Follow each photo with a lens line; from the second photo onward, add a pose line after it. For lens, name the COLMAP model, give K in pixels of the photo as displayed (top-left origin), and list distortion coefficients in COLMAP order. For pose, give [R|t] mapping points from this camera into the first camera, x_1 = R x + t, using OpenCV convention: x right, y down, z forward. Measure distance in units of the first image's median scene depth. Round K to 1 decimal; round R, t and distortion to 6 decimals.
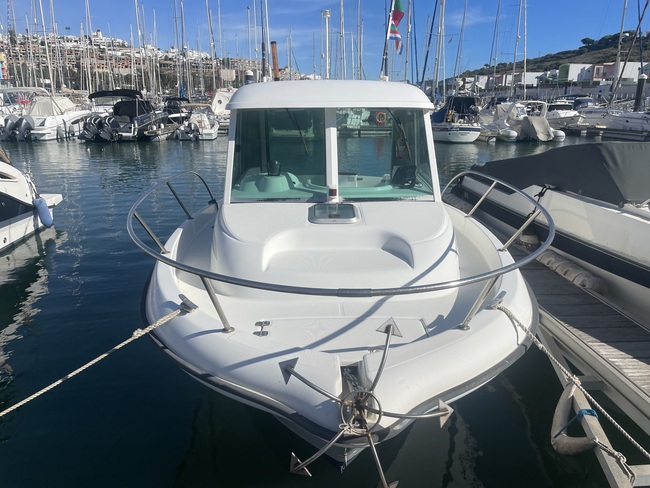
lens RADIAL K [[487.1, 0, 325.0], [0, 487.1, 244.0], [0, 0, 1]] dist [0.088339, -0.124494]
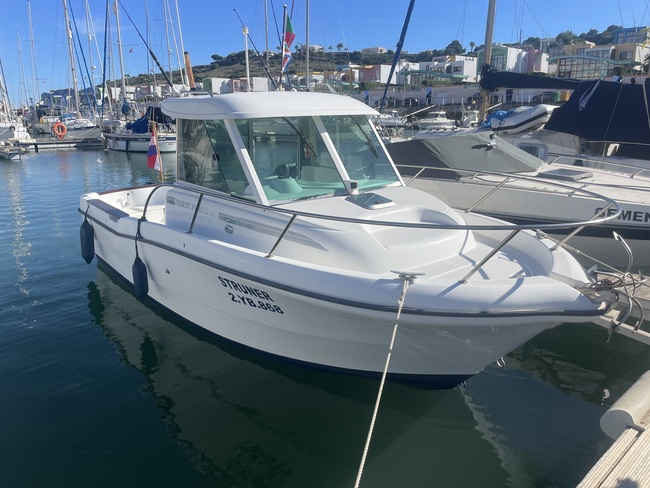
lens RADIAL K [[491.1, 0, 325.0], [0, 491.1, 244.0], [0, 0, 1]] dist [0.004099, 0.002186]
pose [[0.789248, -0.166475, 0.591079, -0.095445], [0.177526, 0.983307, 0.039900, -0.003190], [-0.587854, 0.073441, 0.805626, 0.011004]]
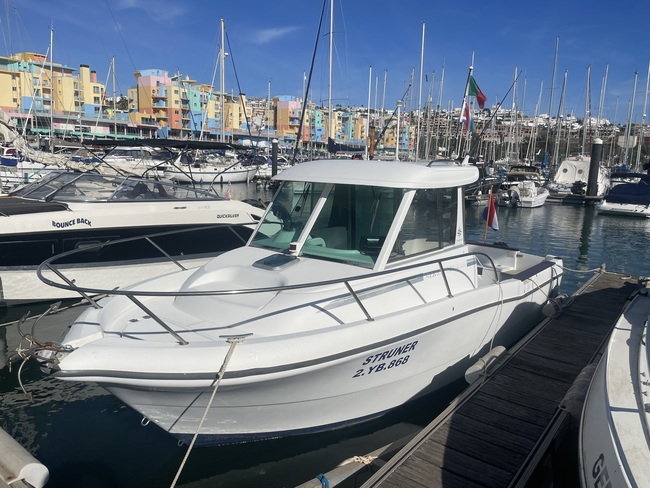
lens RADIAL K [[487.1, 0, 325.0], [0, 487.1, 244.0], [0, 0, 1]] dist [0.088339, -0.124494]
pose [[0.742566, 0.128158, -0.657397, 0.117365], [-0.209813, 0.976630, -0.046603, -0.007860], [0.636061, 0.172536, 0.752102, 0.002226]]
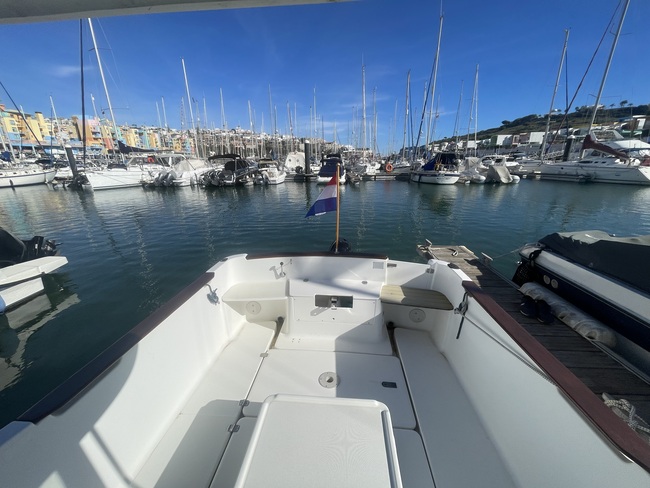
lens RADIAL K [[258.3, 0, 320.0], [0, 258.3, 240.4], [0, 0, 1]] dist [-0.003421, -0.000261]
pose [[0.991650, 0.017534, -0.127761, 0.005290], [-0.014995, 0.999671, 0.020811, -0.047355], [0.128084, -0.018722, 0.991587, 0.177039]]
